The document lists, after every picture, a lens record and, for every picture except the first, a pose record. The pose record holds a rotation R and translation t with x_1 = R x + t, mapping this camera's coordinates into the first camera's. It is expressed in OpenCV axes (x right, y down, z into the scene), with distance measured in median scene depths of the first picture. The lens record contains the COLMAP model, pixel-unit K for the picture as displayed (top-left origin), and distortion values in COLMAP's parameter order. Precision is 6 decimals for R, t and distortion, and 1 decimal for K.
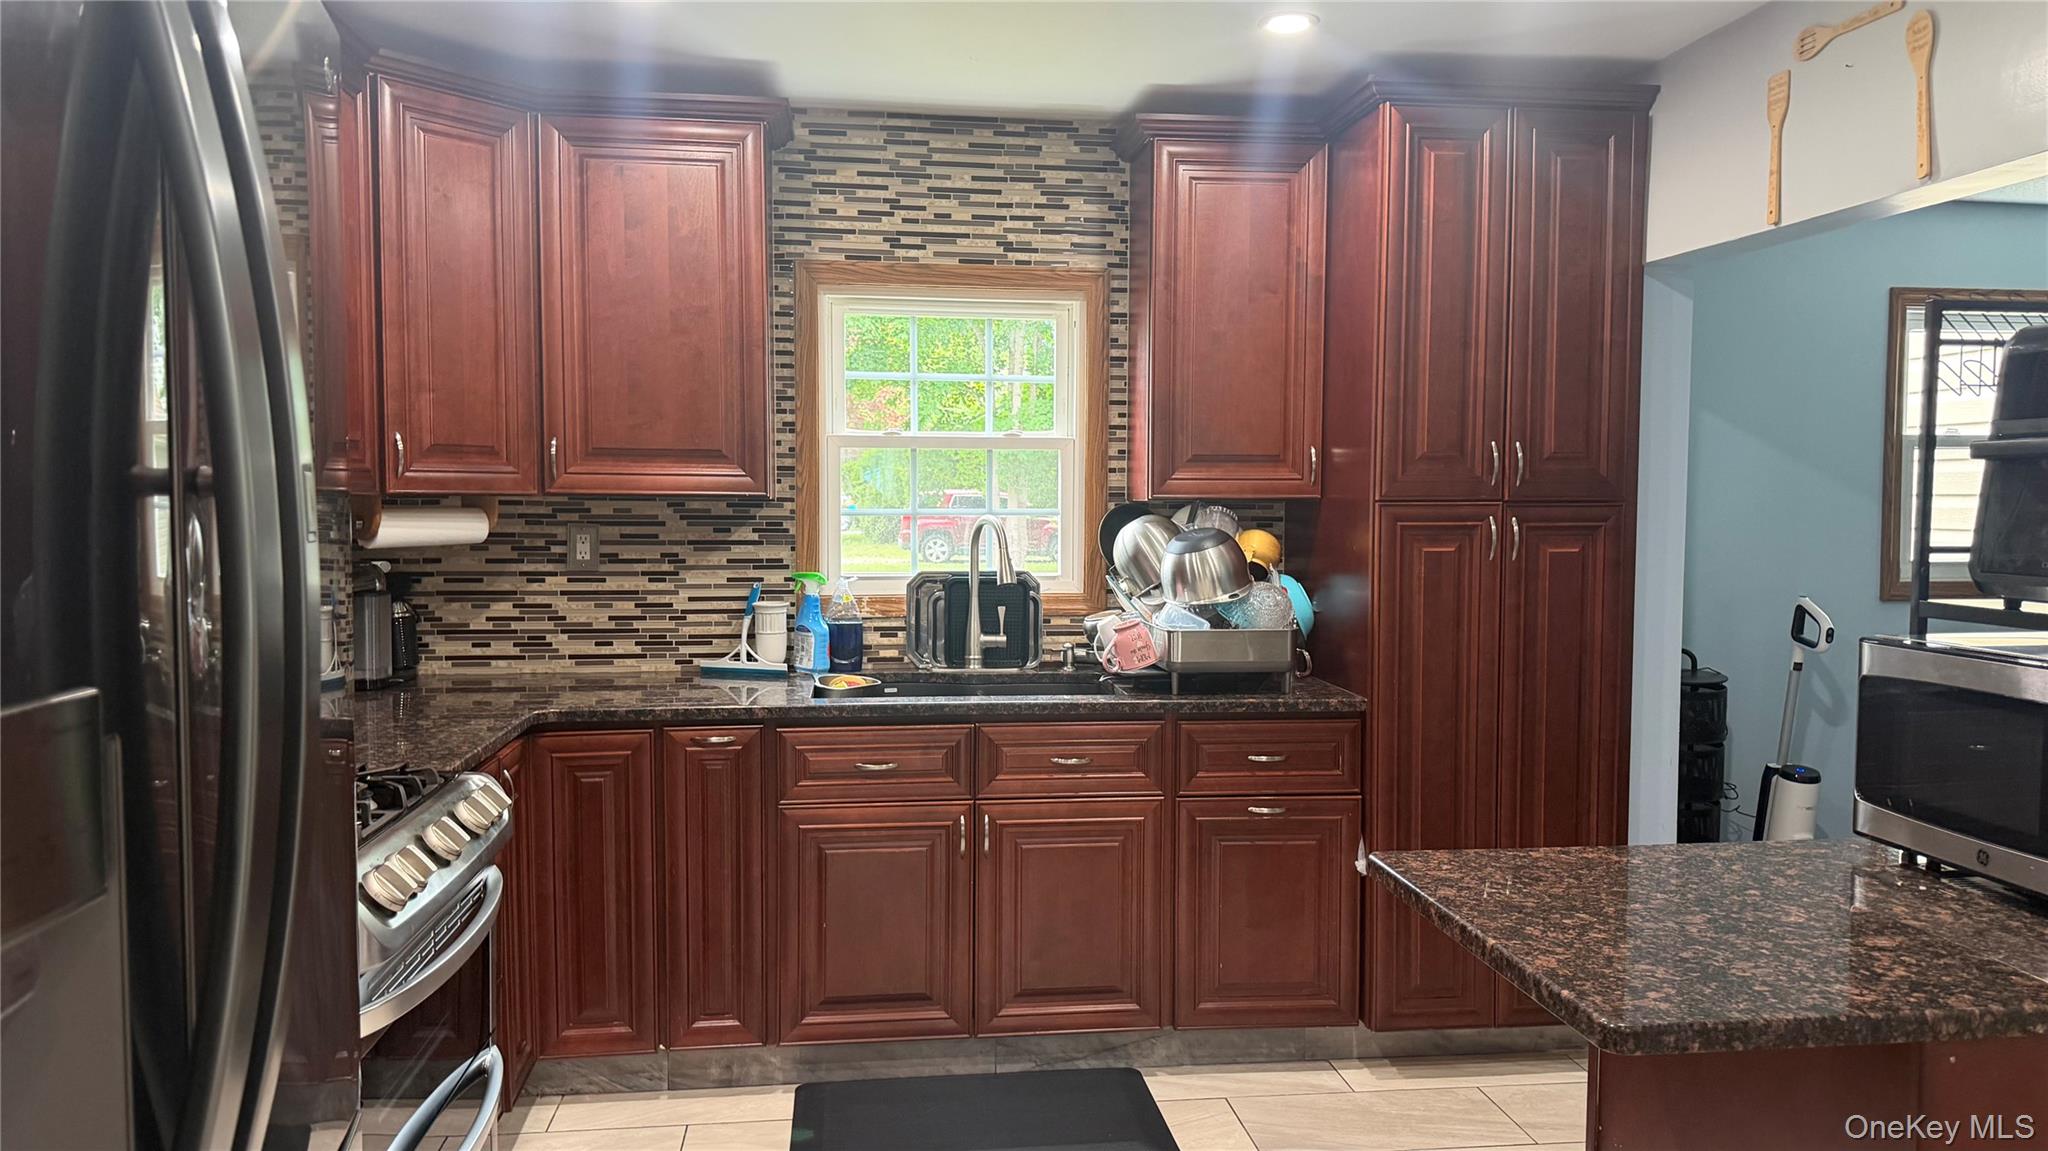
lens RADIAL K [[1439.9, 0, 1015.8], [0, 1439.9, 580.5], [0, 0, 1]] dist [0.110108, -0.133312]
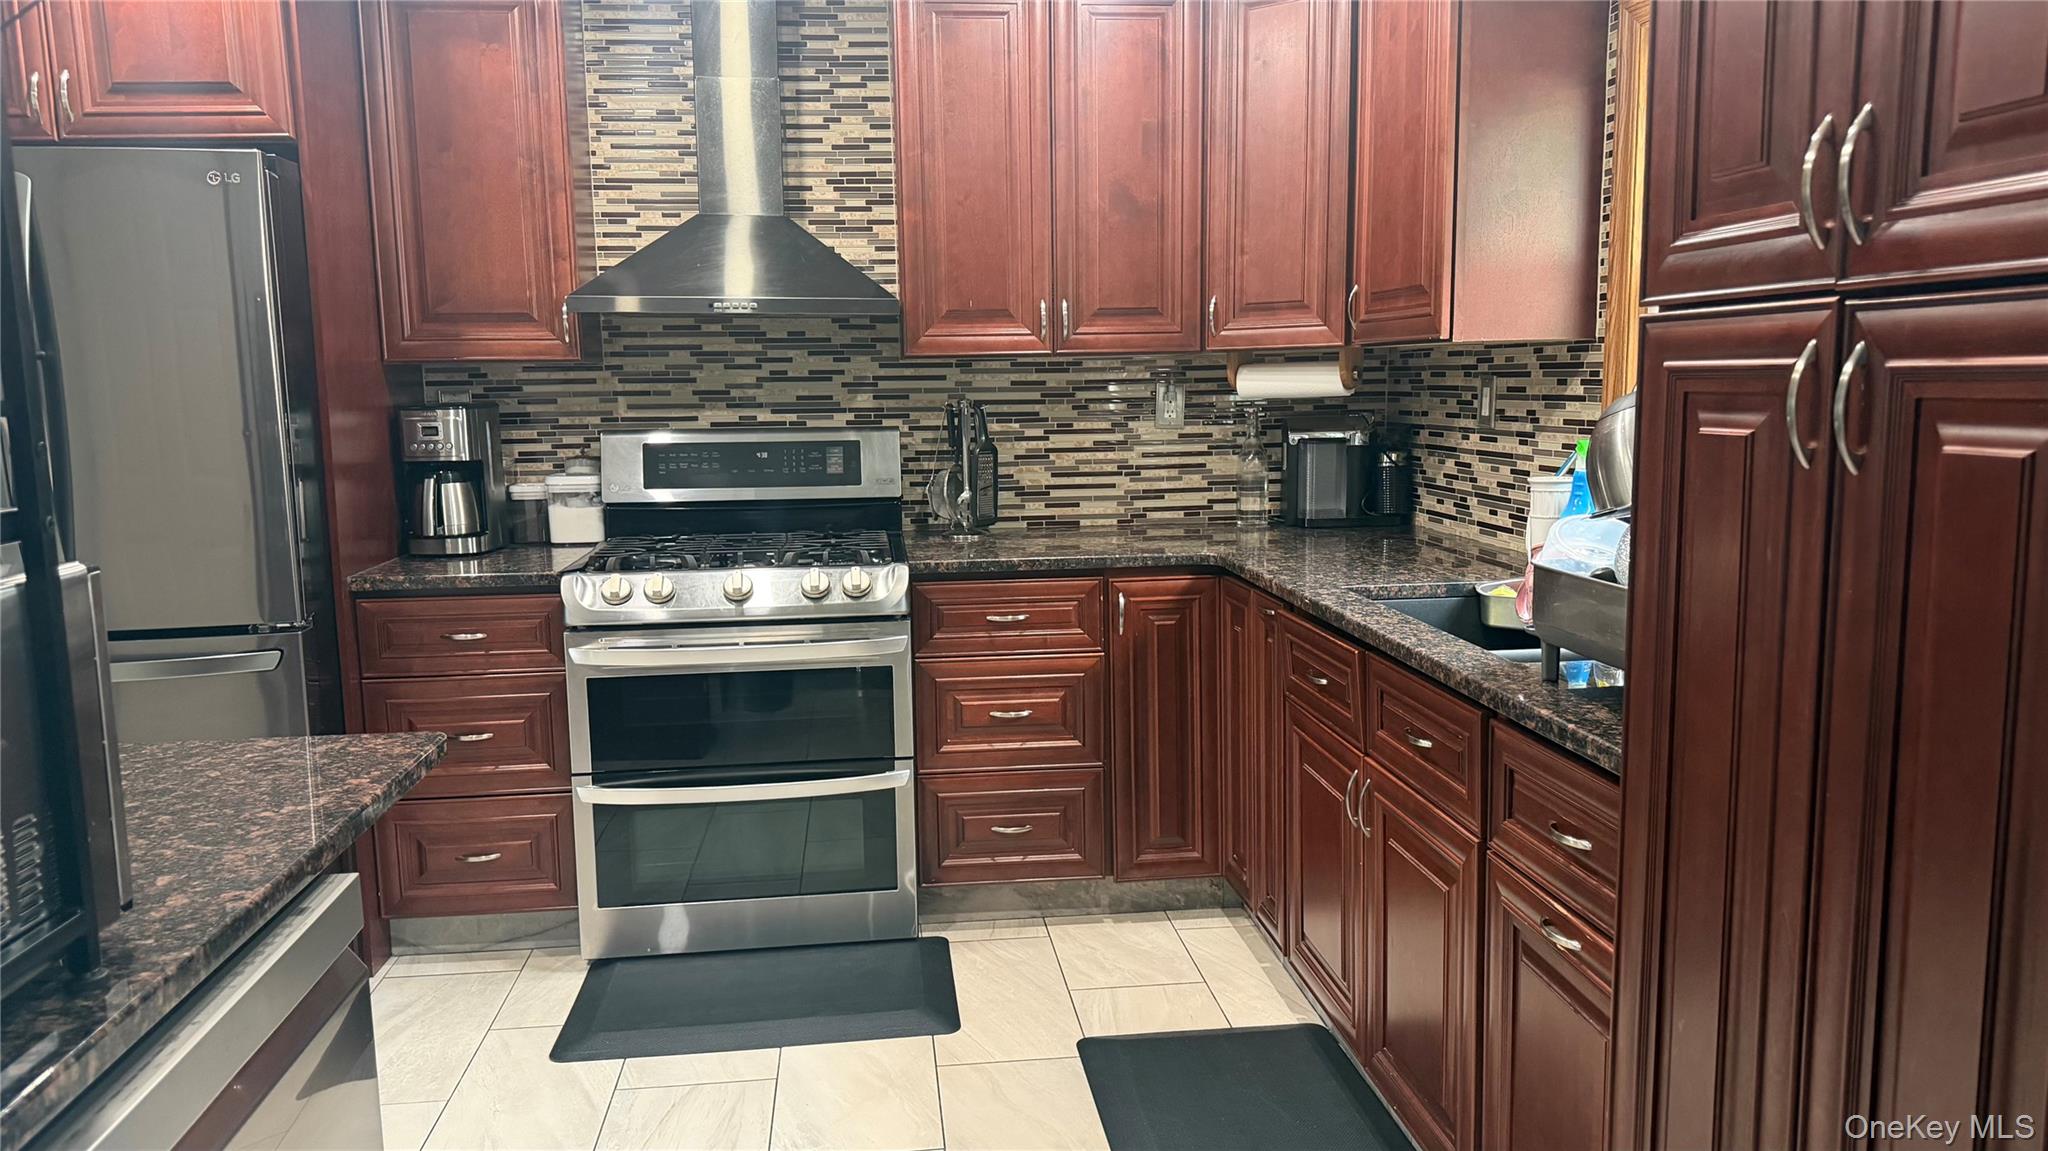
lens RADIAL K [[1439.9, 0, 1015.8], [0, 1439.9, 580.5], [0, 0, 1]] dist [0.110108, -0.133312]
pose [[-0.009333, 0.136503, -0.990596, 0.605240], [-0.041632, 0.989727, 0.136775, -0.024569], [0.999089, 0.042517, -0.003554, 0.720147]]
